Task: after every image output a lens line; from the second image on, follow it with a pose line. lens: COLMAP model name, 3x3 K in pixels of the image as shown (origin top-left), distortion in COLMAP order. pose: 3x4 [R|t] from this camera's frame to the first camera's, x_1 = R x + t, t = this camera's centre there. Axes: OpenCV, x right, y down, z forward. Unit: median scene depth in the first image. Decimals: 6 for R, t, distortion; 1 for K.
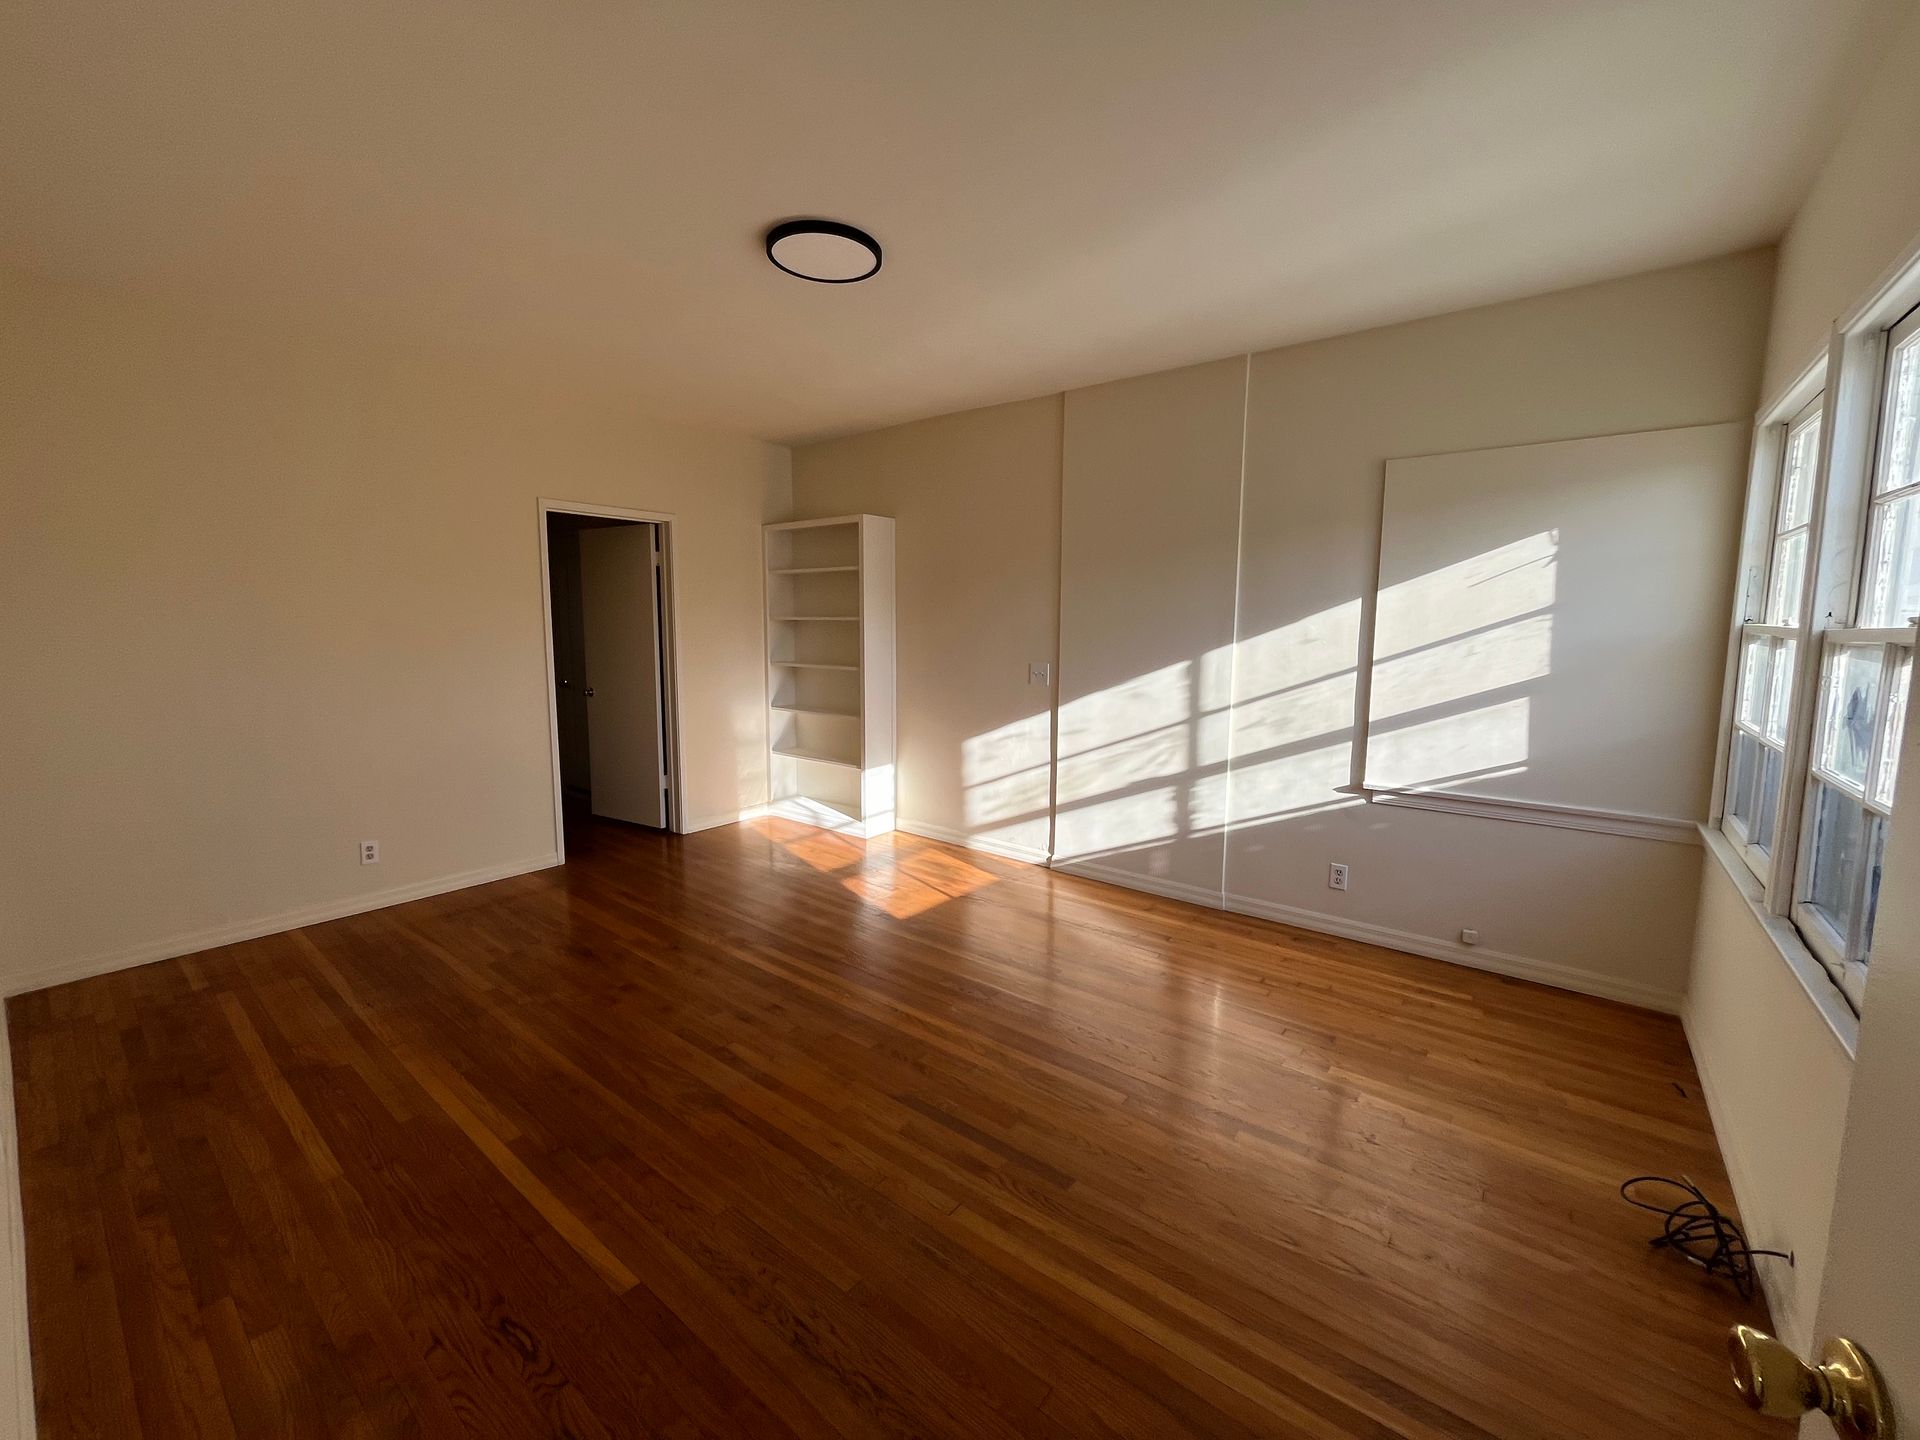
lens RADIAL K [[773.6, 0, 966.5], [0, 773.6, 717.5], [0, 0, 1]] dist [-0.002251, -0.001168]
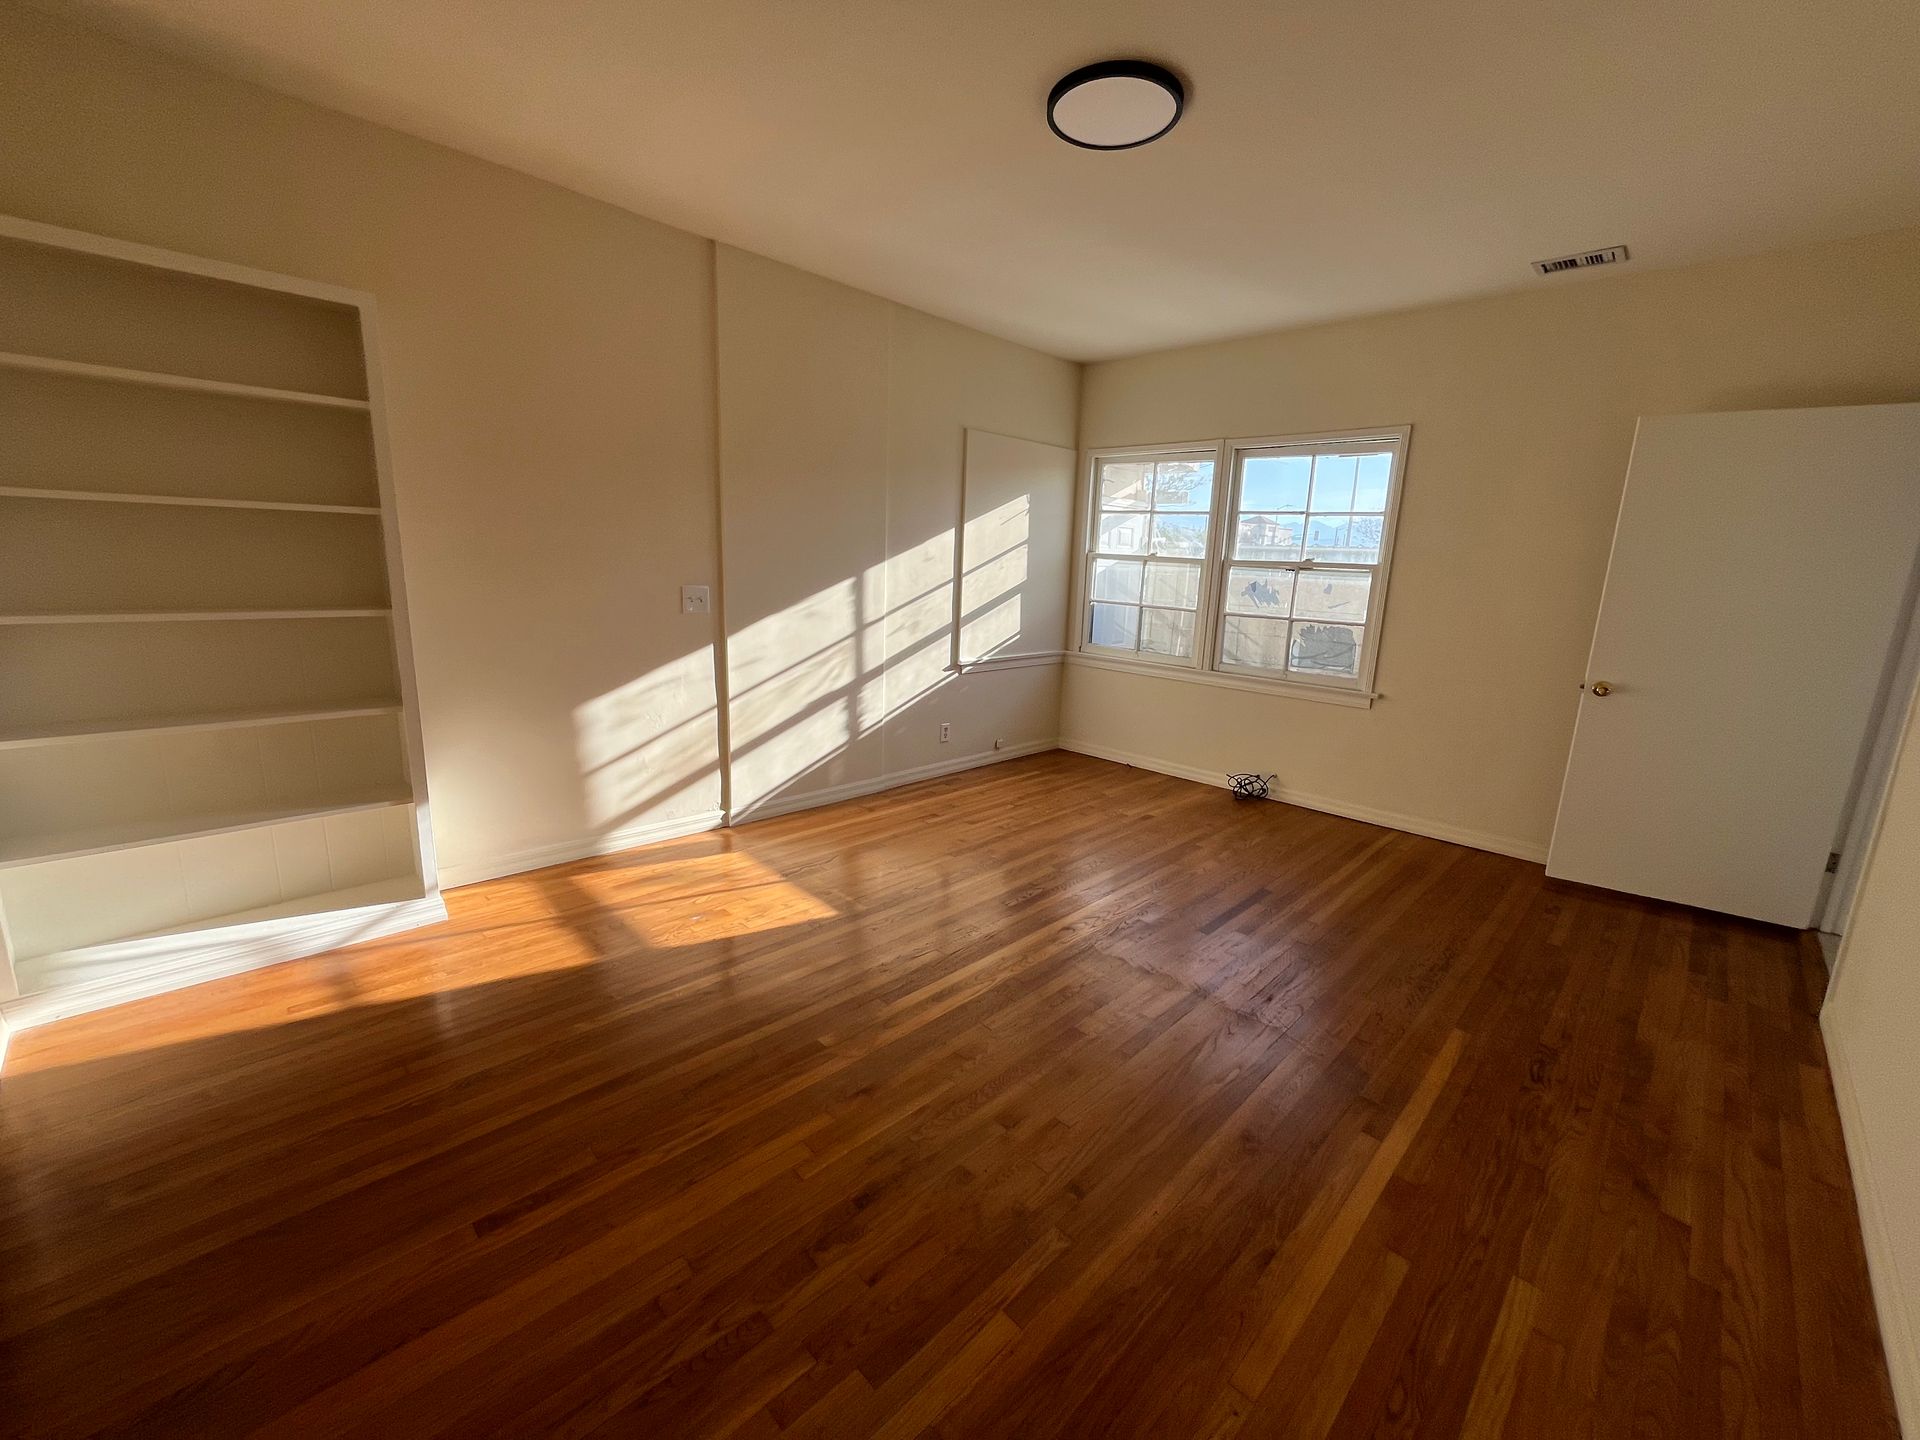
lens RADIAL K [[773.6, 0, 953.9], [0, 773.6, 717.7], [0, 0, 1]] dist [-0.002251, -0.001168]
pose [[0.113881, -0.207308, 0.971625, -0.776487], [0.080291, 0.976708, 0.198982, -0.085278], [-0.990245, 0.055353, 0.127874, 0.732909]]
